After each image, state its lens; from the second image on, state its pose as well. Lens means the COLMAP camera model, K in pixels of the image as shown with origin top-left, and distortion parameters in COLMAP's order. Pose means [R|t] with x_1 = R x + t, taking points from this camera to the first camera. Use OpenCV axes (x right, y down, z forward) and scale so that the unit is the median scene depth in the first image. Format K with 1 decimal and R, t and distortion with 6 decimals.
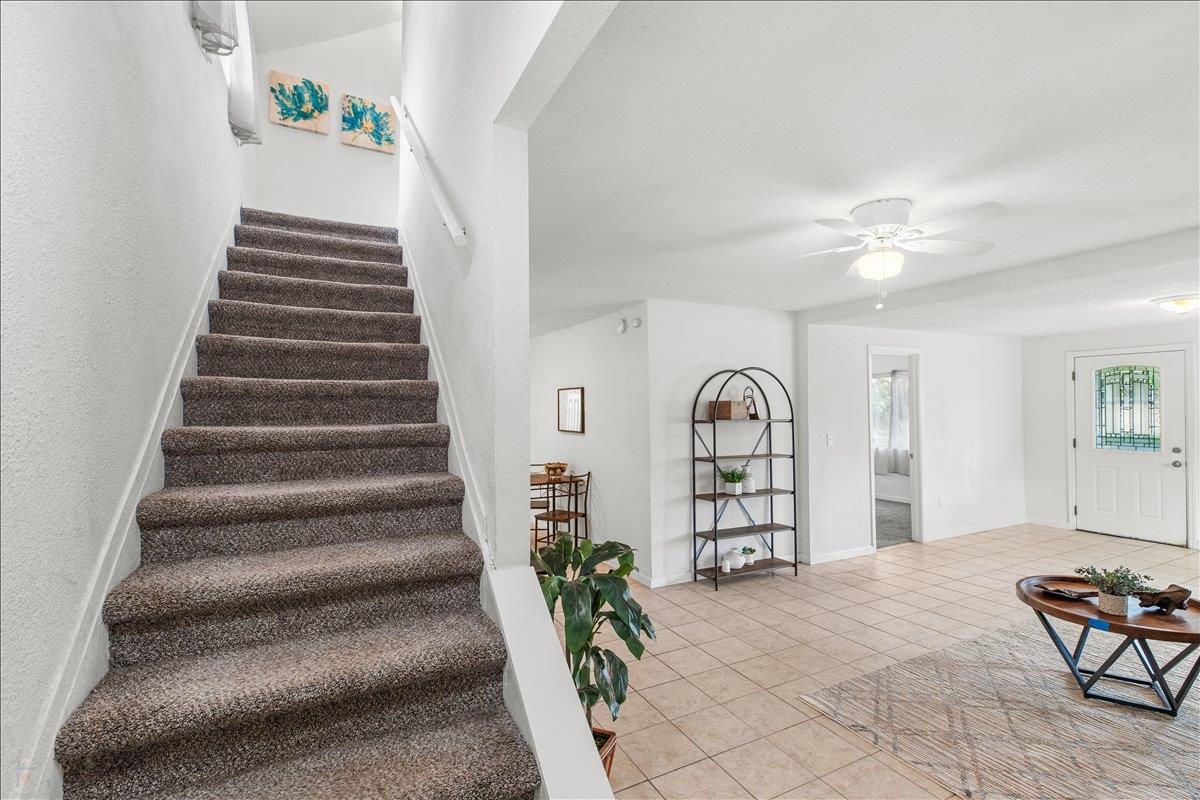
lens RADIAL K [[541.6, 0, 599.1], [0, 541.6, 401.4], [0, 0, 1]] dist [0.002776, 0.000100]
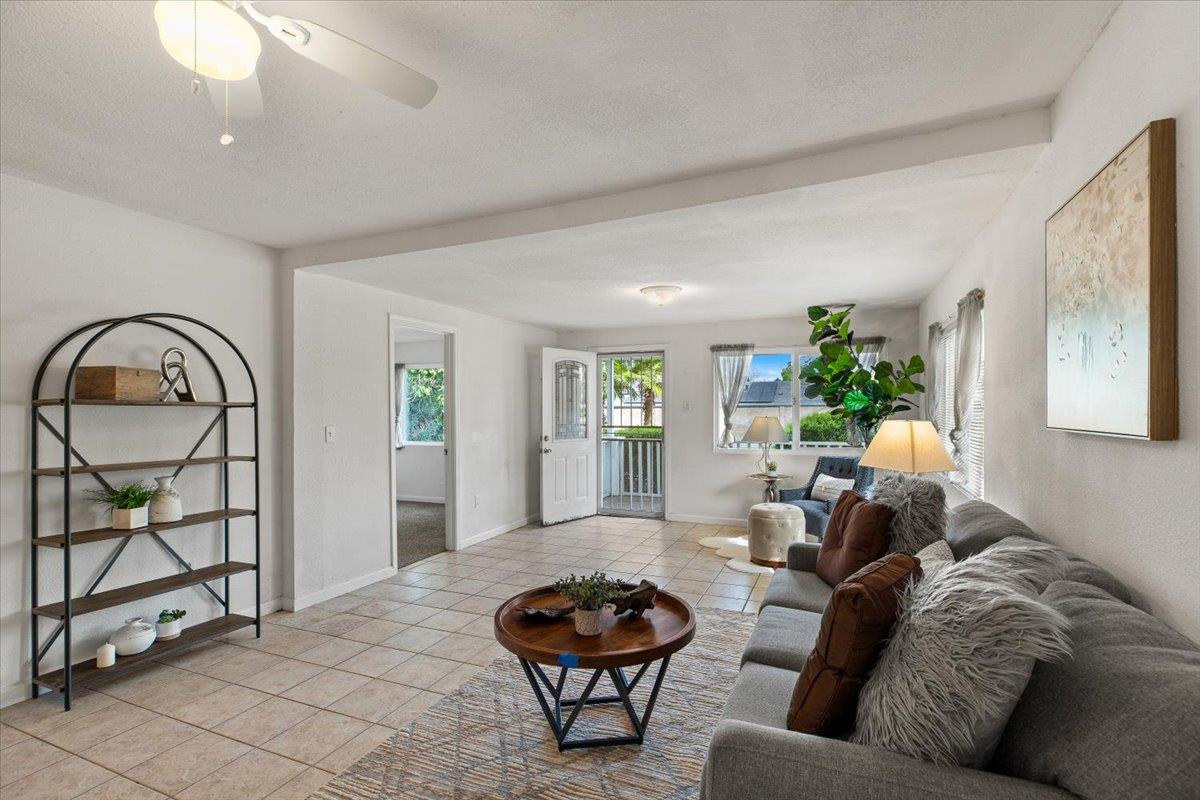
lens RADIAL K [[560.8, 0, 599.9], [0, 560.8, 405.3], [0, 0, 1]] dist [-0.002406, -0.000394]
pose [[0.764473, 0.007861, 0.644608, 0.240923], [-0.008039, 0.999964, -0.002661, 0.035613], [-0.644606, -0.003147, 0.764509, 0.206426]]
